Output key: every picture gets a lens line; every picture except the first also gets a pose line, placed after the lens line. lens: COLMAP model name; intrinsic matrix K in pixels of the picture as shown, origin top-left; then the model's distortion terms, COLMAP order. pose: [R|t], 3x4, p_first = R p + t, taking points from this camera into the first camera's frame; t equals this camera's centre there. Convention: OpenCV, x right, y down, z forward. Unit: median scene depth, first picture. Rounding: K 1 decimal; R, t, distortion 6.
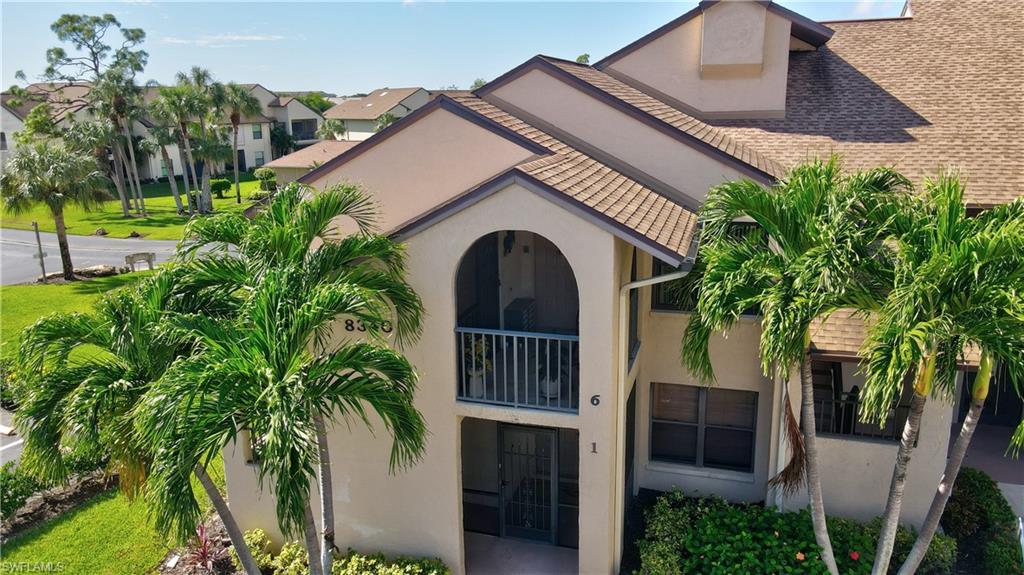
lens RADIAL K [[749.4, 0, 512.0], [0, 749.4, 287.5], [0, 0, 1]] dist [0.007826, 0.008002]
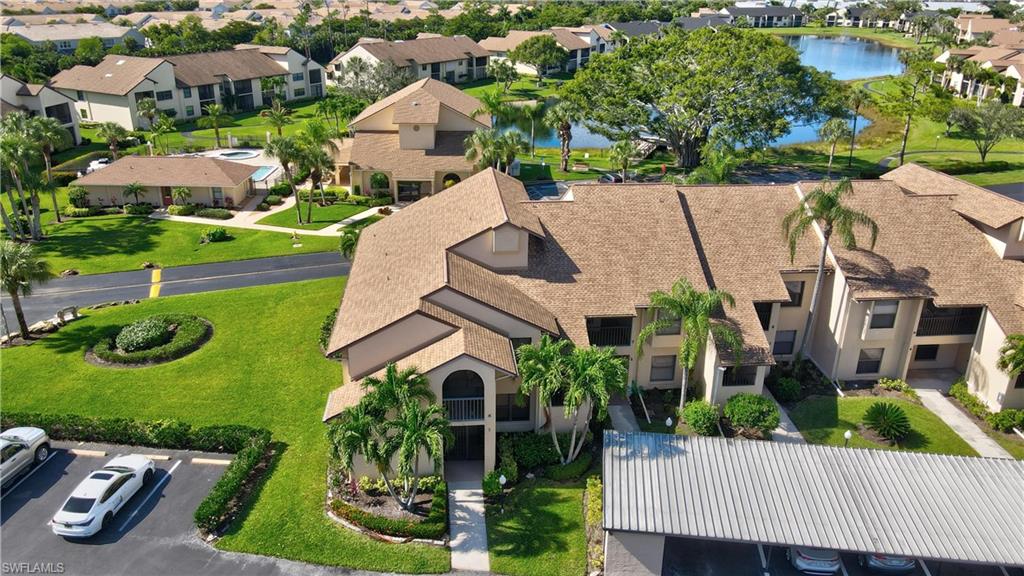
lens RADIAL K [[749.4, 0, 512.0], [0, 749.4, 288.0], [0, 0, 1]] dist [0.007826, 0.008002]
pose [[0.924746, -0.116978, 0.362160, -0.733396], [0.062513, 0.985354, 0.158647, -0.726999], [-0.375415, -0.124069, 0.918516, -1.561815]]
